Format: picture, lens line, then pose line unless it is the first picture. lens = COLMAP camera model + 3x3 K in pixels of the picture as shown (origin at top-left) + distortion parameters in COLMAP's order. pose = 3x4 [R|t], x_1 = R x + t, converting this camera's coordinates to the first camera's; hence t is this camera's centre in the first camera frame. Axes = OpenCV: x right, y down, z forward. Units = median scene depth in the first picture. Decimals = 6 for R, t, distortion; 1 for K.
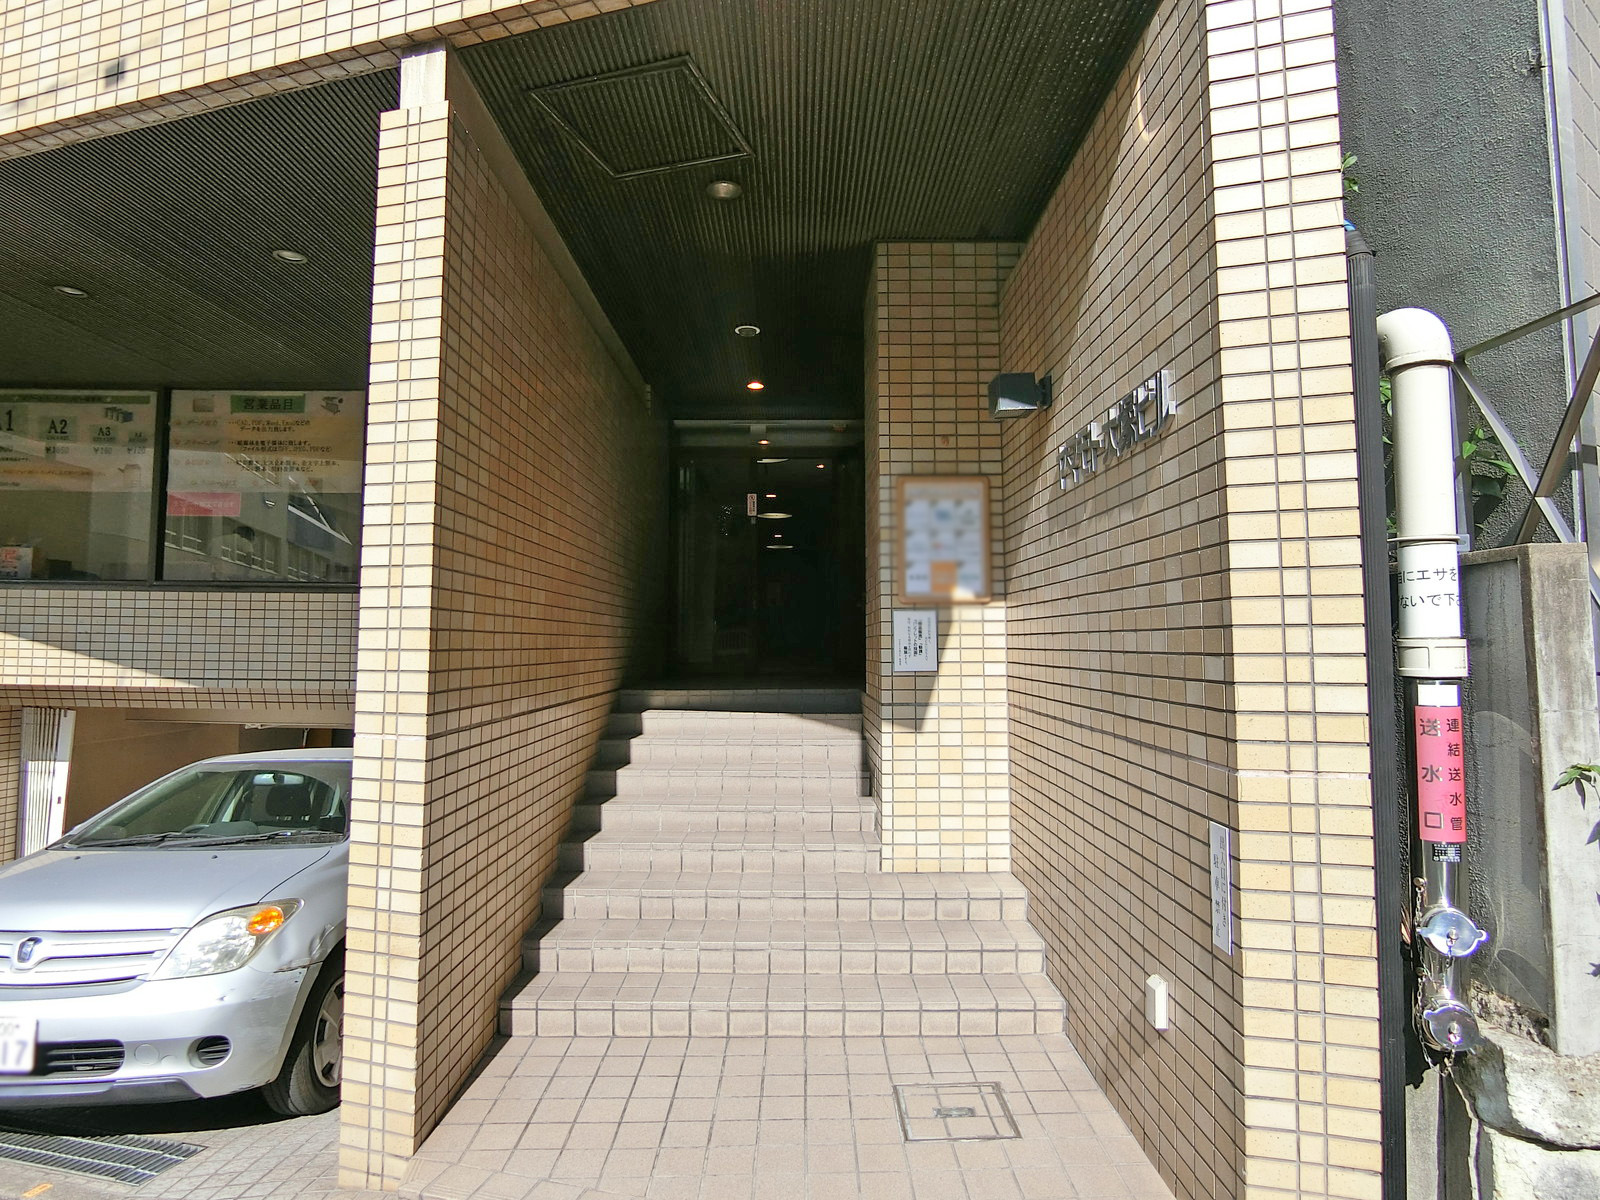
lens RADIAL K [[885.2, 0, 798.4], [0, 885.2, 596.3], [0, 0, 1]] dist [-0.002010, -0.000445]
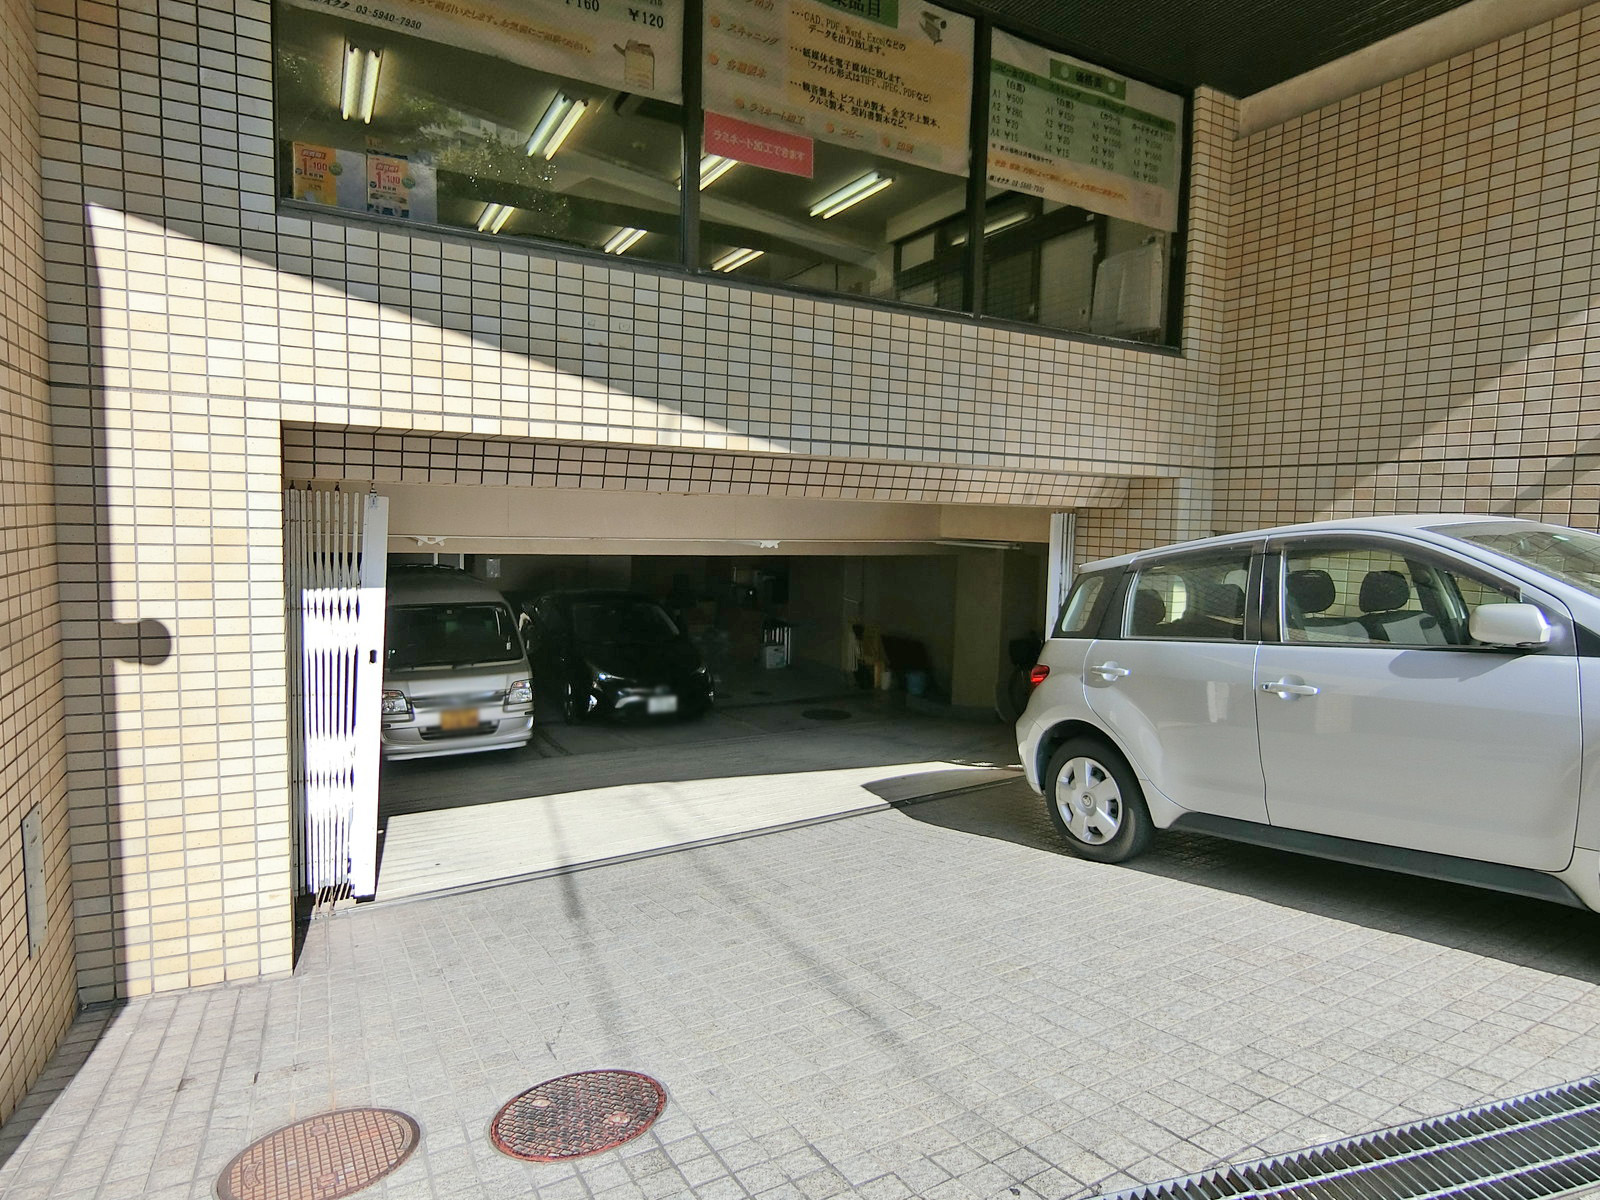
lens RADIAL K [[885.2, 0, 799.6], [0, 885.2, 592.6], [0, 0, 1]] dist [-0.002010, -0.000445]
pose [[0.873785, -0.033508, 0.485157, -0.971208], [-0.041105, 0.988965, 0.142335, 0.110852], [-0.484572, -0.144313, 0.862765, 0.435651]]
